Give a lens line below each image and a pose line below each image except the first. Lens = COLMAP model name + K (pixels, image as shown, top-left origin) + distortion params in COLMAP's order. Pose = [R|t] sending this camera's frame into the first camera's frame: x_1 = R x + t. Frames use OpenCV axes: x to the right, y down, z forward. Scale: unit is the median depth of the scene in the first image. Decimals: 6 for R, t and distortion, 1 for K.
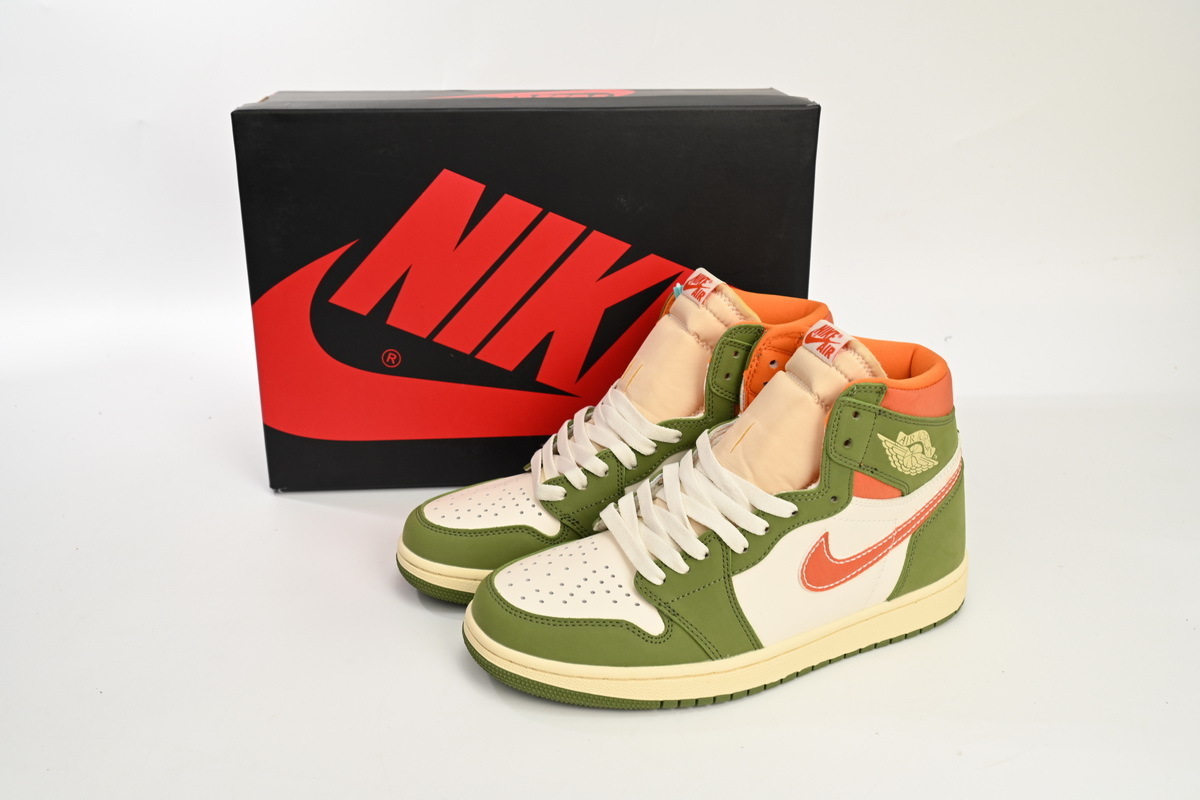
lens RADIAL K [[1244.1, 0, 609.4], [0, 1244.1, 394.3], [0, 0, 1]] dist [0.042121, 0.000000]
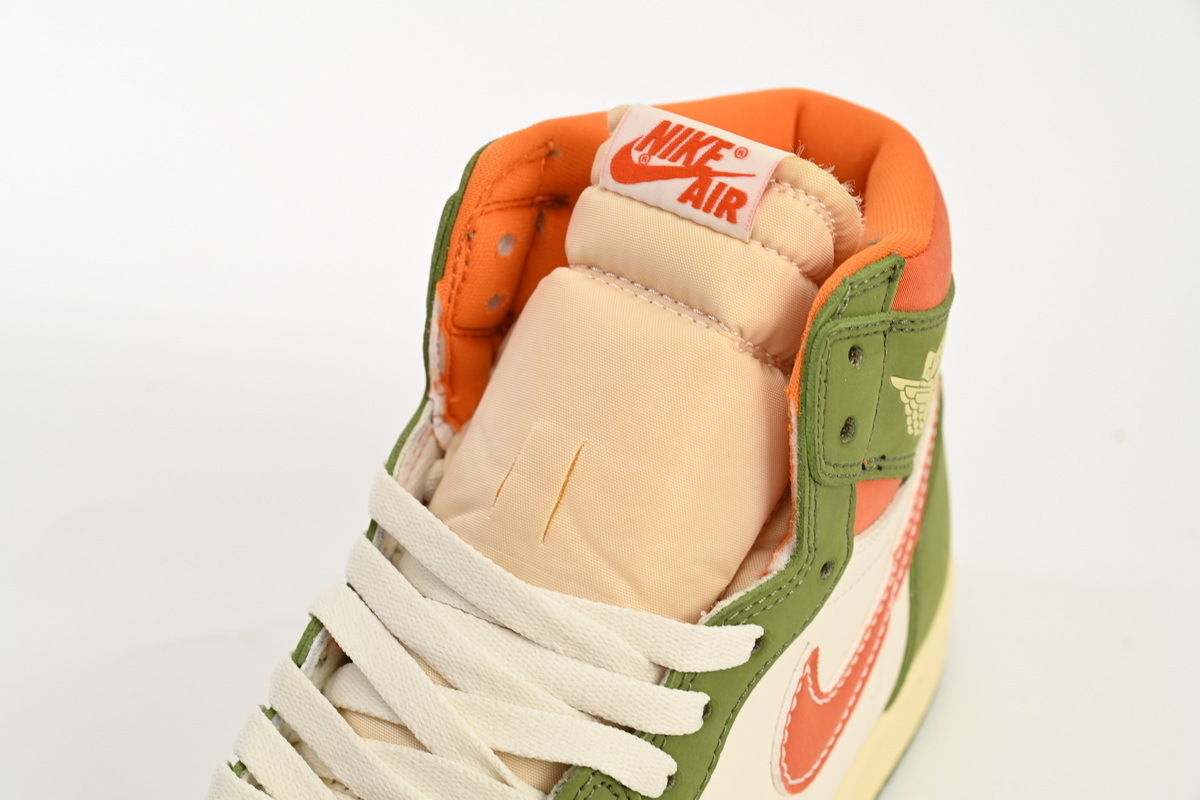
lens RADIAL K [[2155.1, 0, 600.3], [0, 2155.1, 406.7], [0, 0, 1]] dist [-0.018900, 0.000000]
pose [[0.829159, -0.326625, 0.453664, -0.162393], [0.219489, 0.936593, 0.273162, -0.159588], [-0.514120, -0.126920, 0.848276, 0.472803]]
